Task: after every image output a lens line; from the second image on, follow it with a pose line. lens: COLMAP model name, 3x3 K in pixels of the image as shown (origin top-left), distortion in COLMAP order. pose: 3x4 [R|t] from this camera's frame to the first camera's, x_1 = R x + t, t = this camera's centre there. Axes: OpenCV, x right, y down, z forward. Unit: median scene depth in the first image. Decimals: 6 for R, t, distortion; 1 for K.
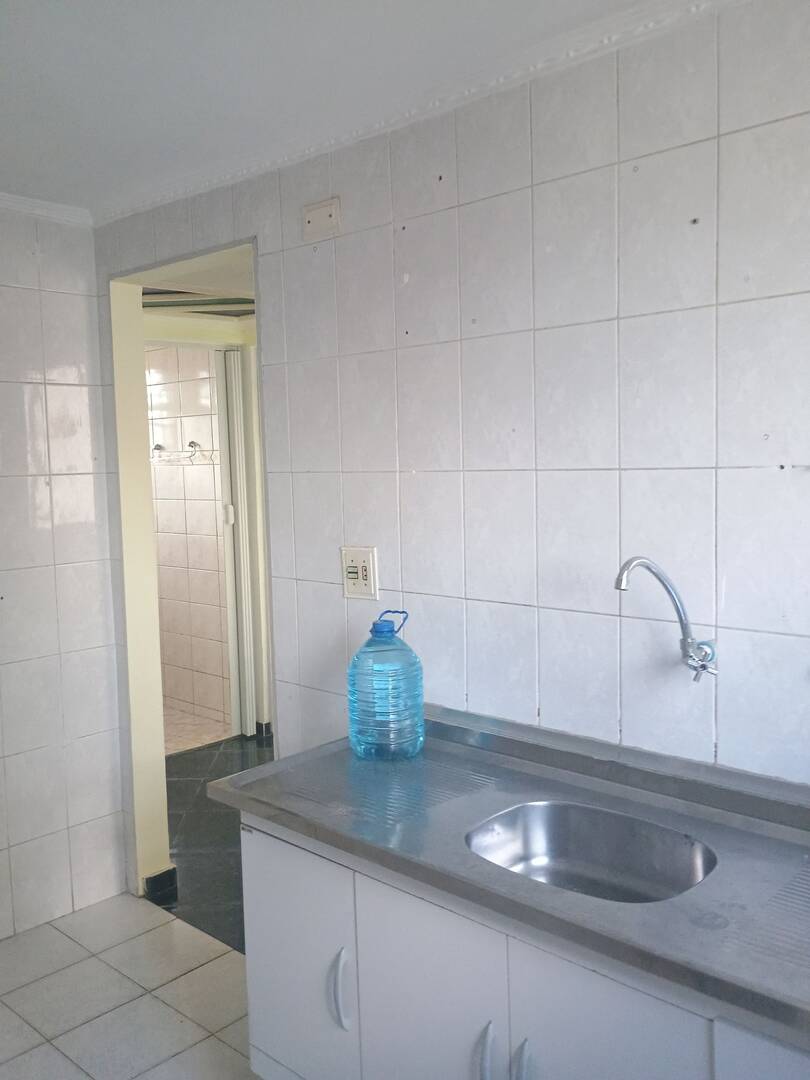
lens RADIAL K [[935.4, 0, 410.8], [0, 935.4, 534.2], [0, 0, 1]] dist [0.057927, -0.091381]
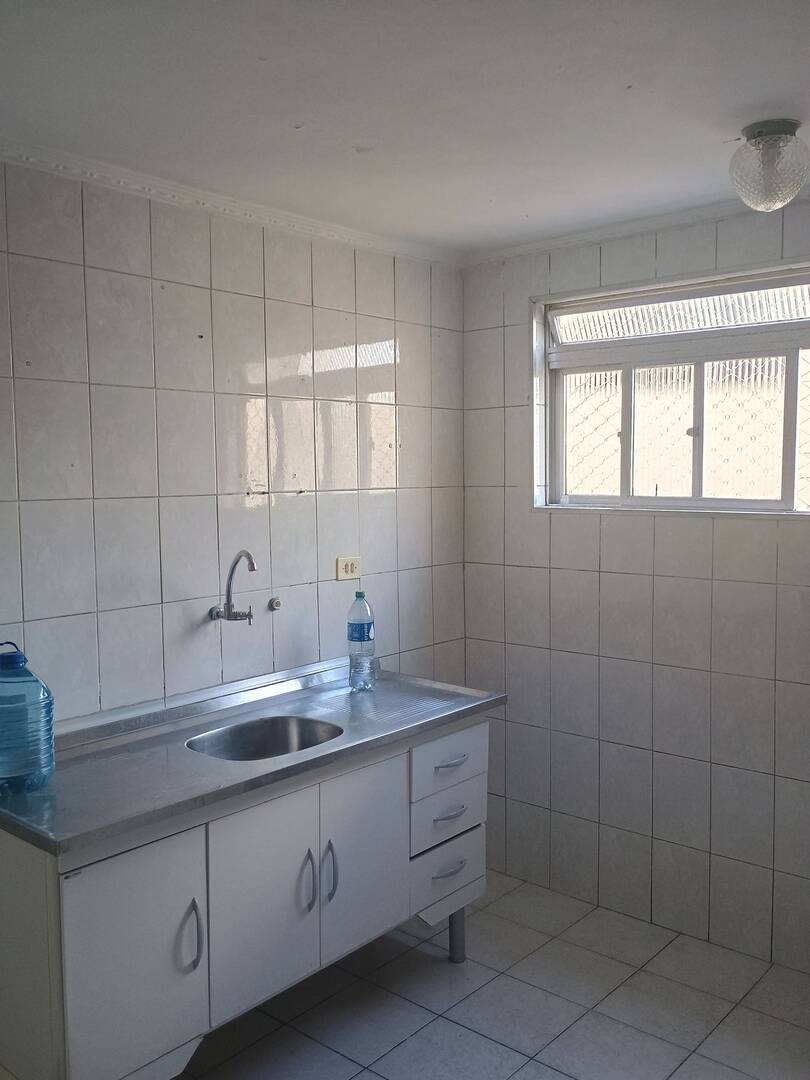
lens RADIAL K [[935.4, 0, 410.8], [0, 935.4, 534.2], [0, 0, 1]] dist [0.057927, -0.091381]
pose [[-0.056118, -0.045804, 0.997373, -1.143409], [0.093442, 0.994322, 0.050921, -0.048334], [-0.994042, 0.096054, -0.051519, 0.685763]]
